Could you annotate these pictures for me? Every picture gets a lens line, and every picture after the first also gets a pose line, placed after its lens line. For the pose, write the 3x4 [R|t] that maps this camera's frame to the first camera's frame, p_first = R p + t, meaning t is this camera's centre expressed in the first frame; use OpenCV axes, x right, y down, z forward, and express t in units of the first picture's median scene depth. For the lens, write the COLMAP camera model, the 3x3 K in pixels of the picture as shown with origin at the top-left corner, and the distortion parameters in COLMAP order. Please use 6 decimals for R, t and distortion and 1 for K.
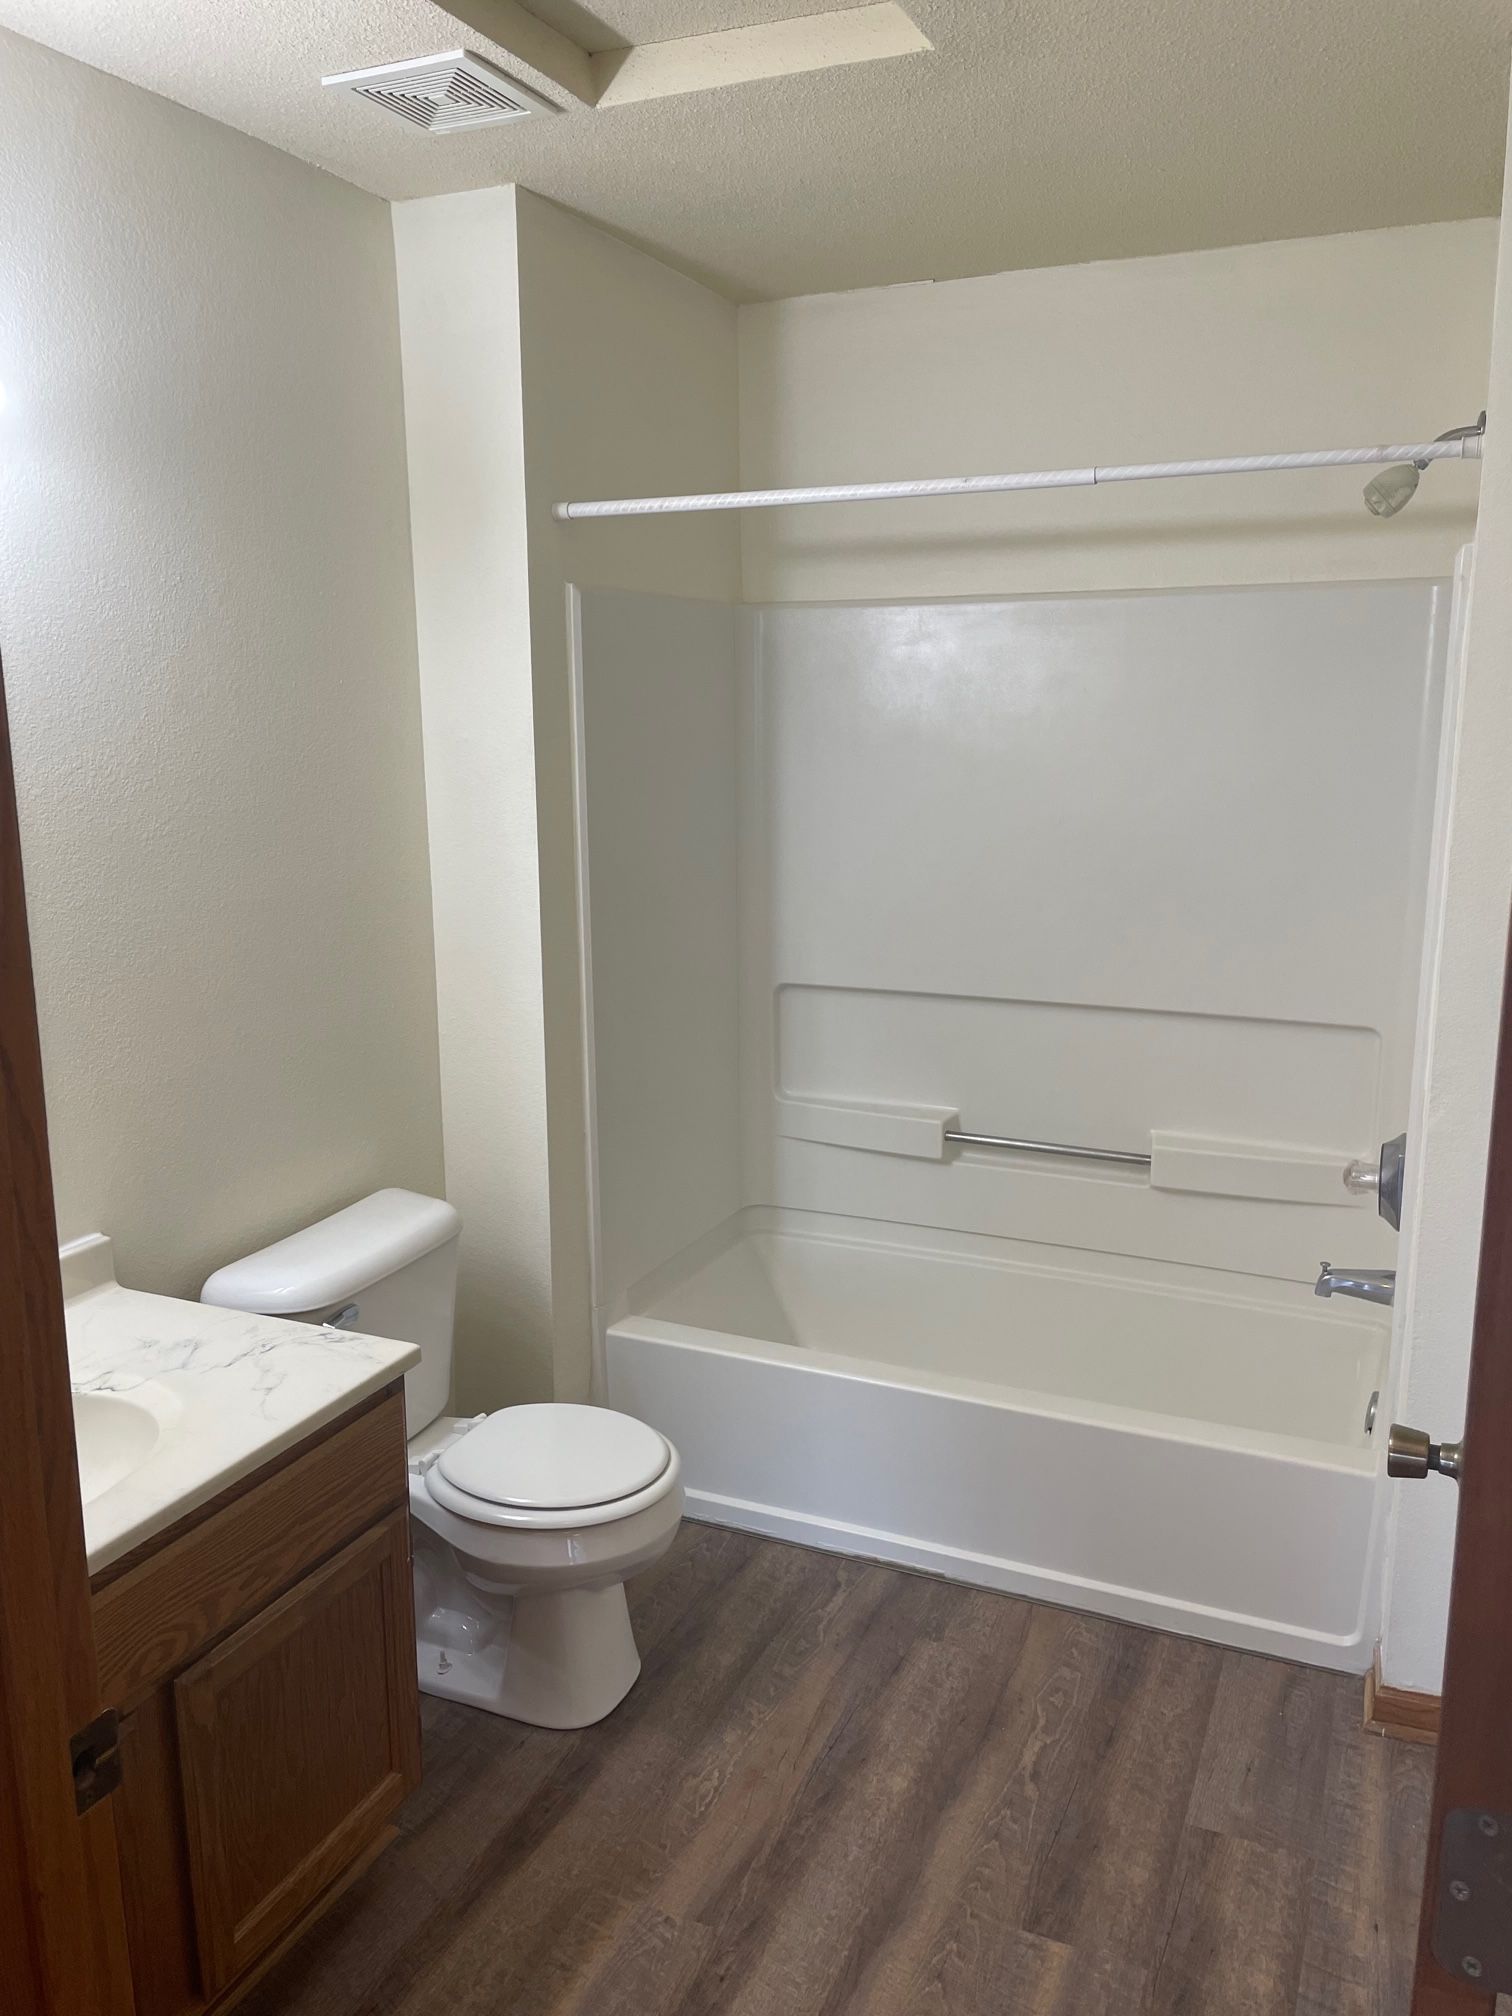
lens RADIAL K [[1510.9, 0, 761.6], [0, 1510.9, 1008.9], [0, 0, 1]] dist [0.085336, -0.108018]
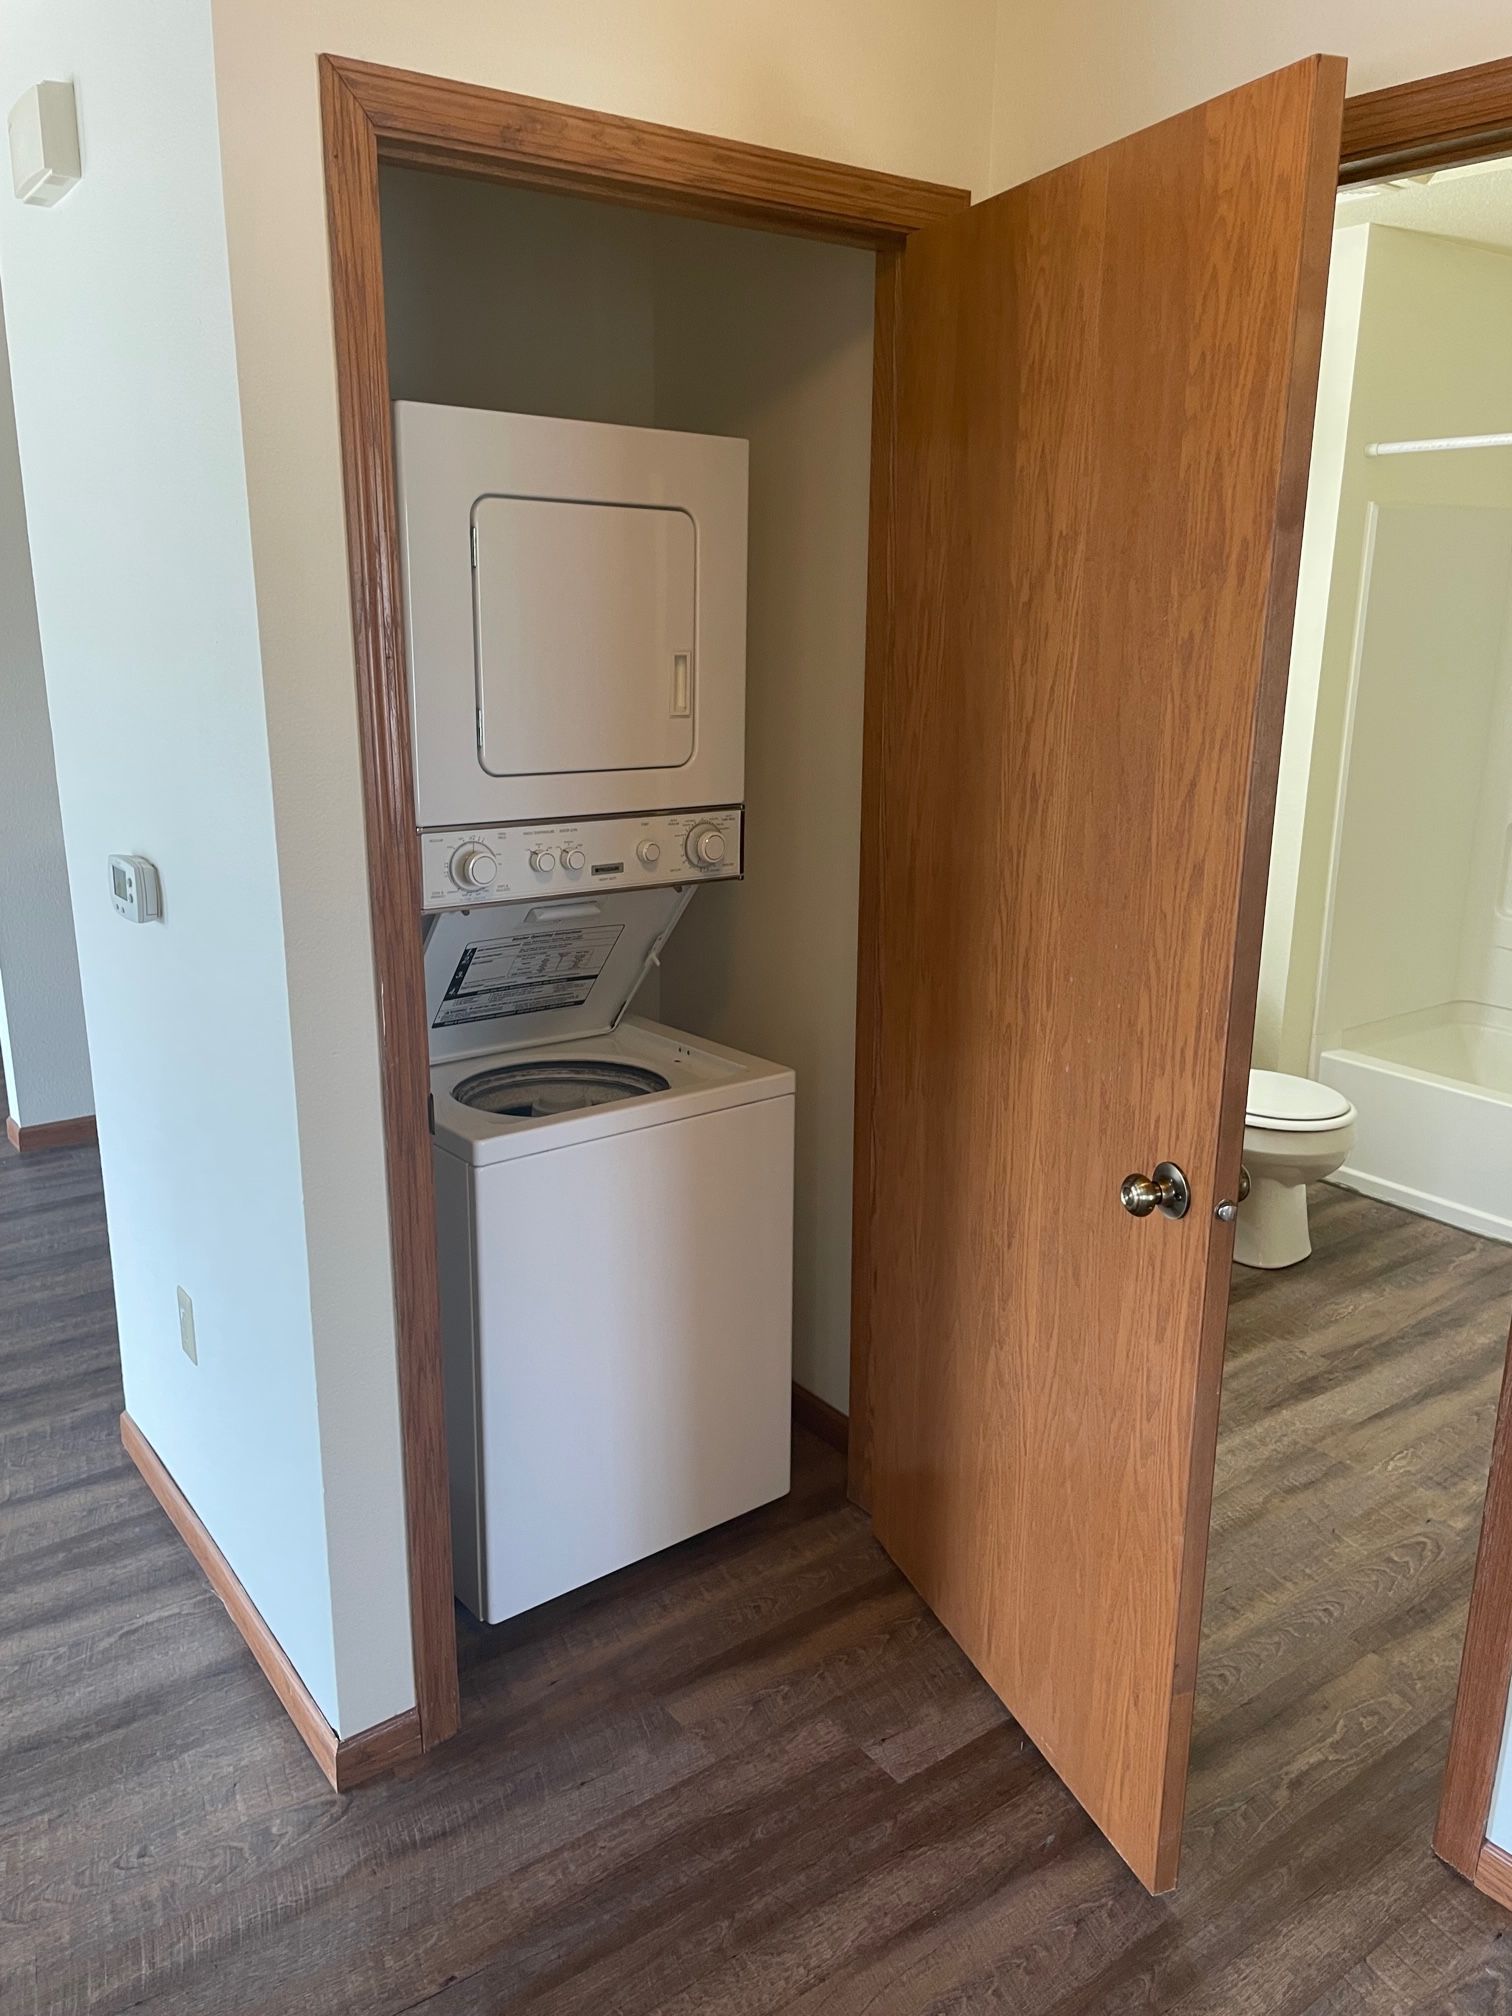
lens RADIAL K [[1510.9, 0, 759.4], [0, 1510.9, 1005.8], [0, 0, 1]] dist [0.085336, -0.108018]
pose [[0.870856, 0.140771, -0.470950, 0.123619], [-0.107198, 0.989443, 0.097528, 0.110587], [0.479707, -0.034448, 0.876752, -0.568050]]
